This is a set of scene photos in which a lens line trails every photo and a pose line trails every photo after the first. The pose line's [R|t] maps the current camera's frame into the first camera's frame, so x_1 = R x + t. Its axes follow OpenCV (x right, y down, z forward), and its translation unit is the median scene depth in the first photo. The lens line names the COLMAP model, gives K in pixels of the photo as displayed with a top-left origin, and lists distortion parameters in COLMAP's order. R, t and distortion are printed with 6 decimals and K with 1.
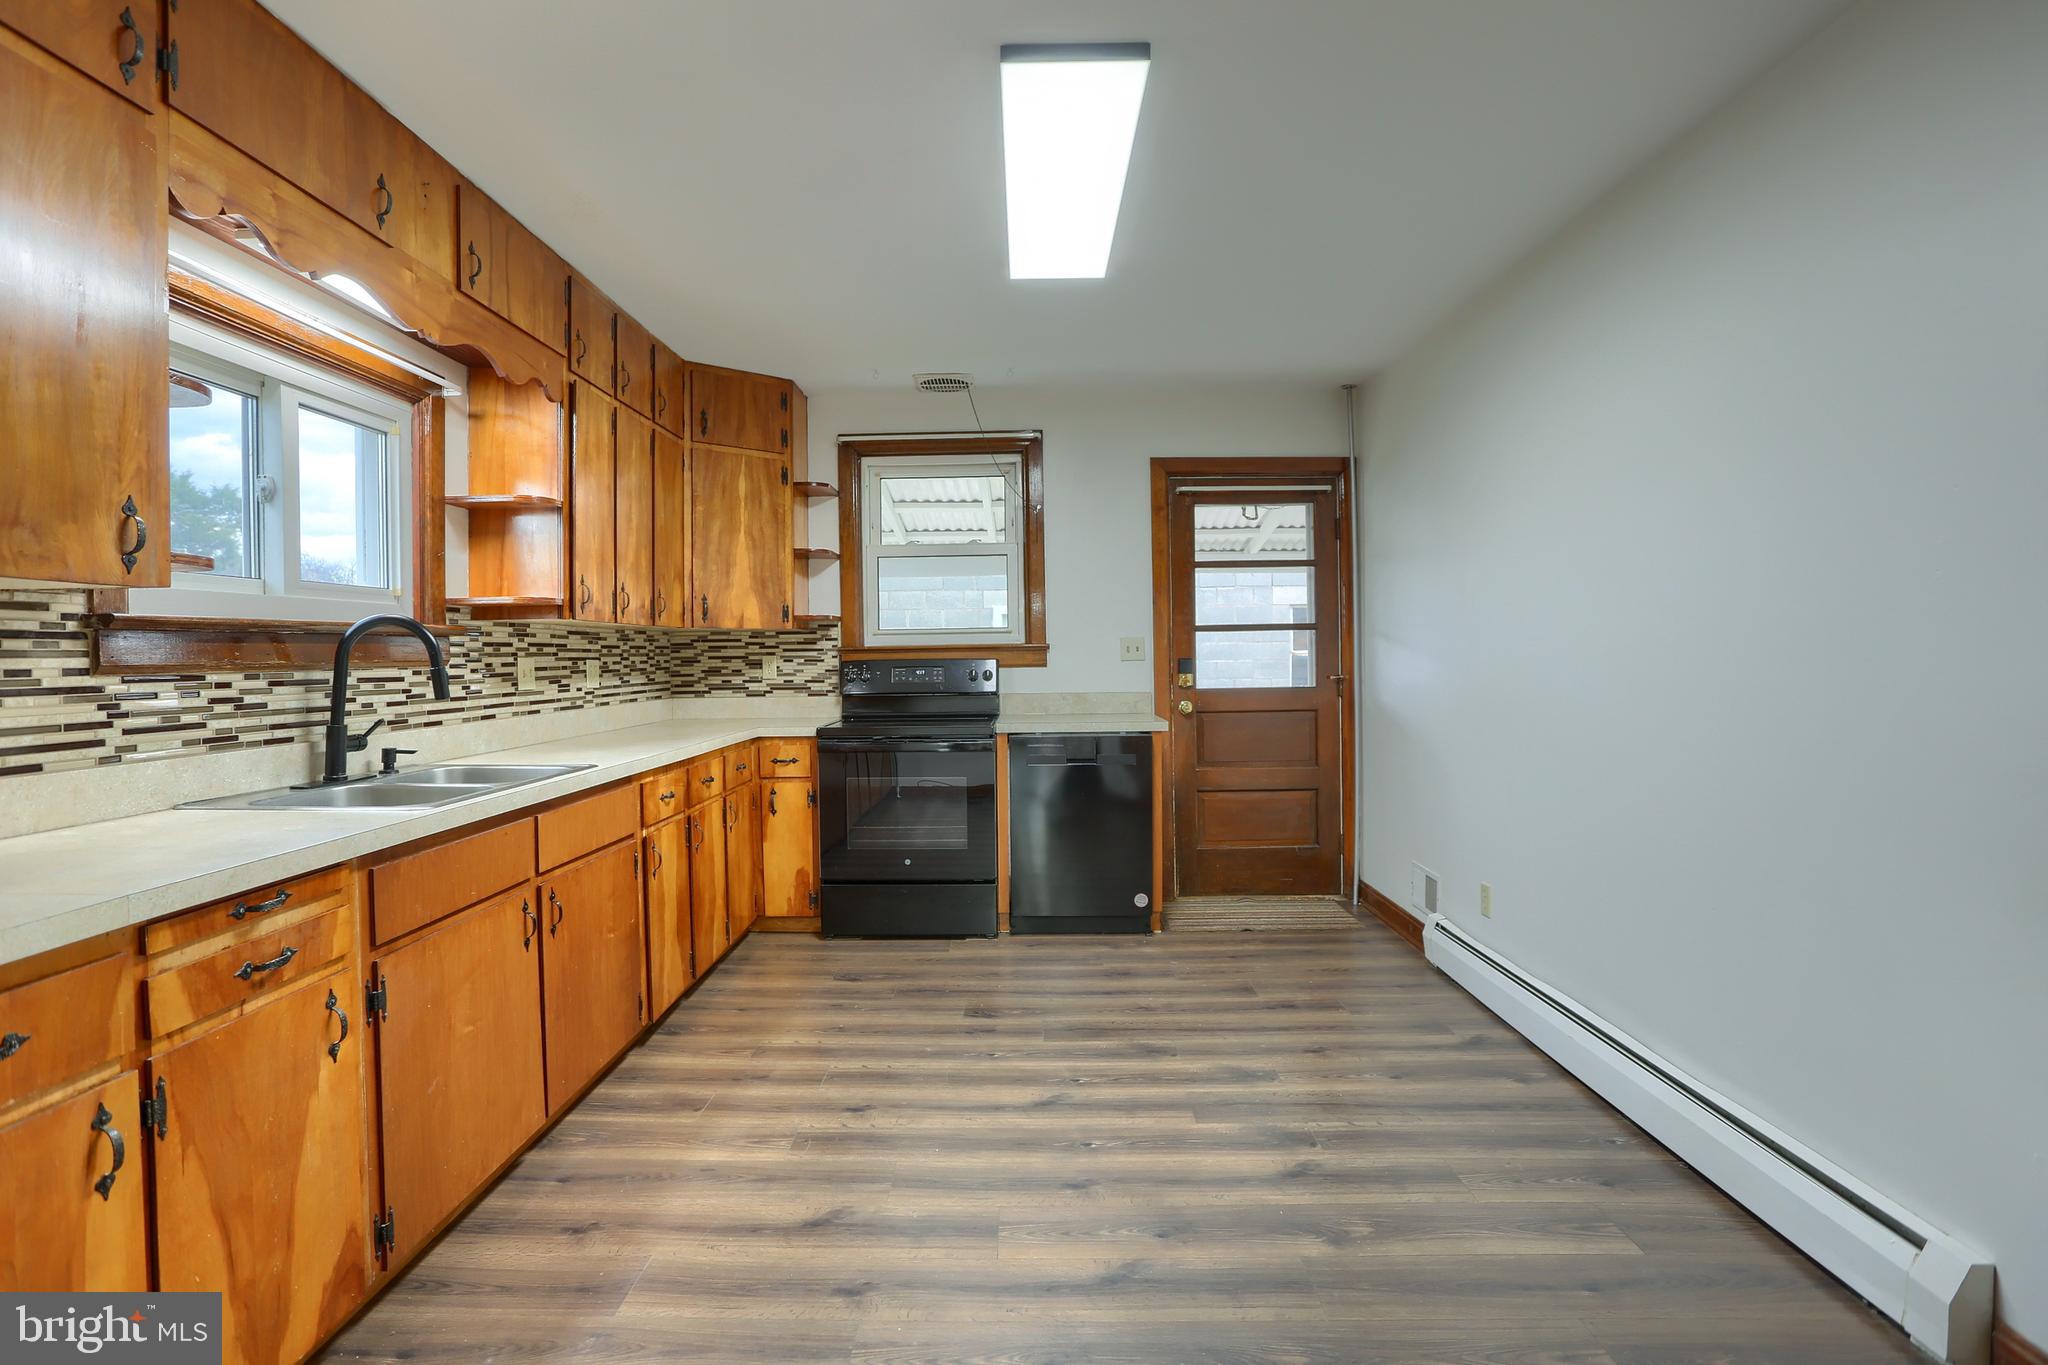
lens RADIAL K [[1013.2, 0, 1024.9], [0, 1013.2, 656.9], [0, 0, 1]] dist [-0.070451, 0.034814]
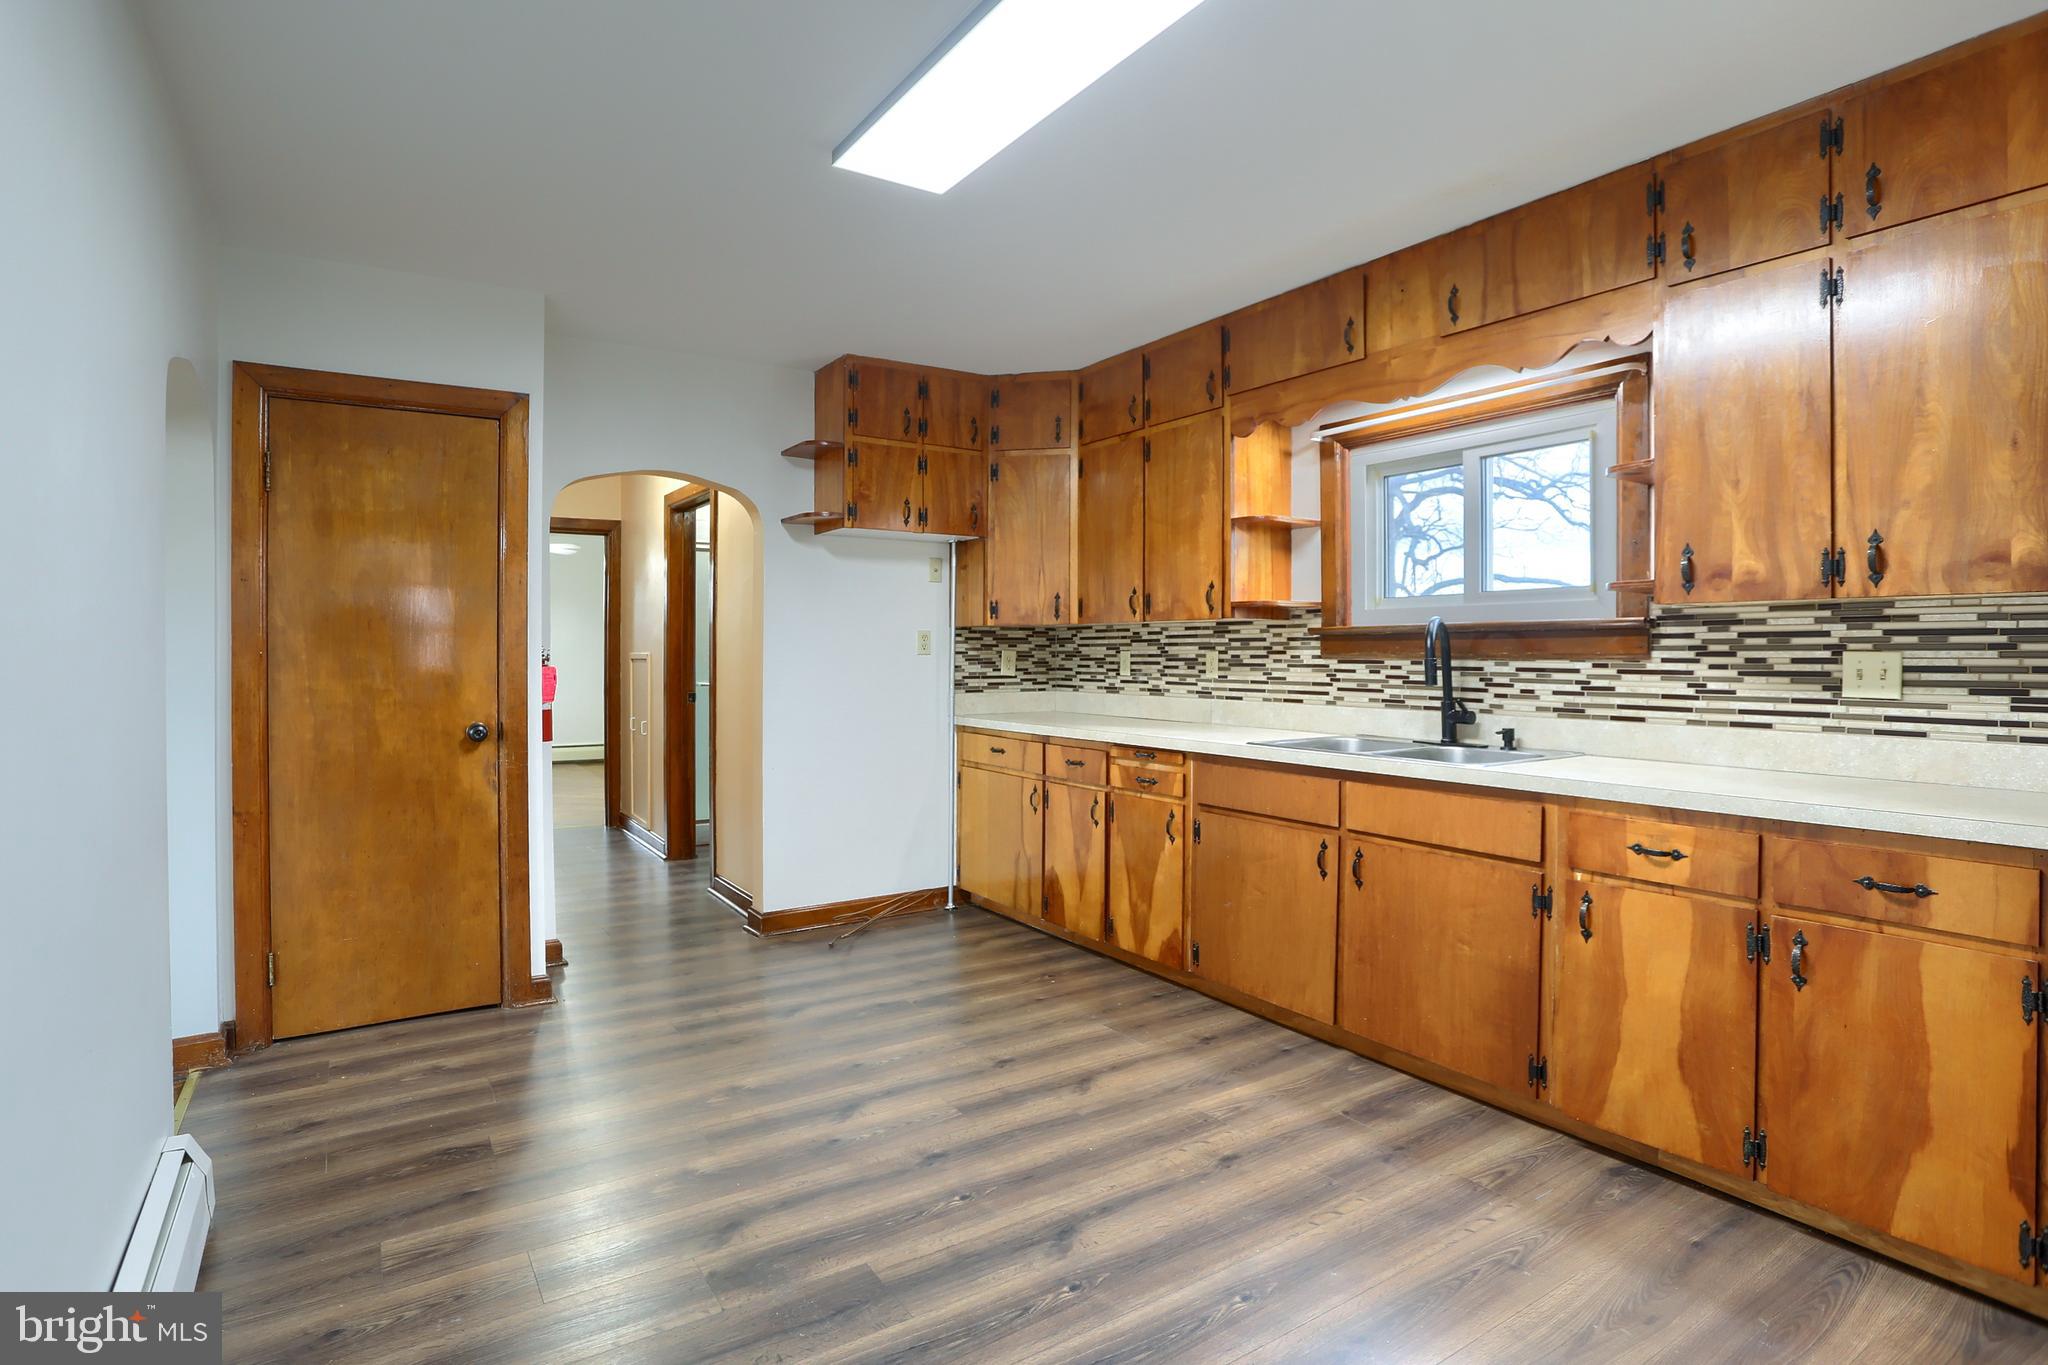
lens RADIAL K [[1010.4, 0, 1001.4], [0, 1010.4, 659.5], [0, 0, 1]] dist [-0.067693, 0.025524]
pose [[-0.831980, 0.013686, -0.554637, 0.464449], [0.006049, 0.999860, 0.015597, -0.009844], [0.554773, 0.009621, -0.831946, 1.509727]]
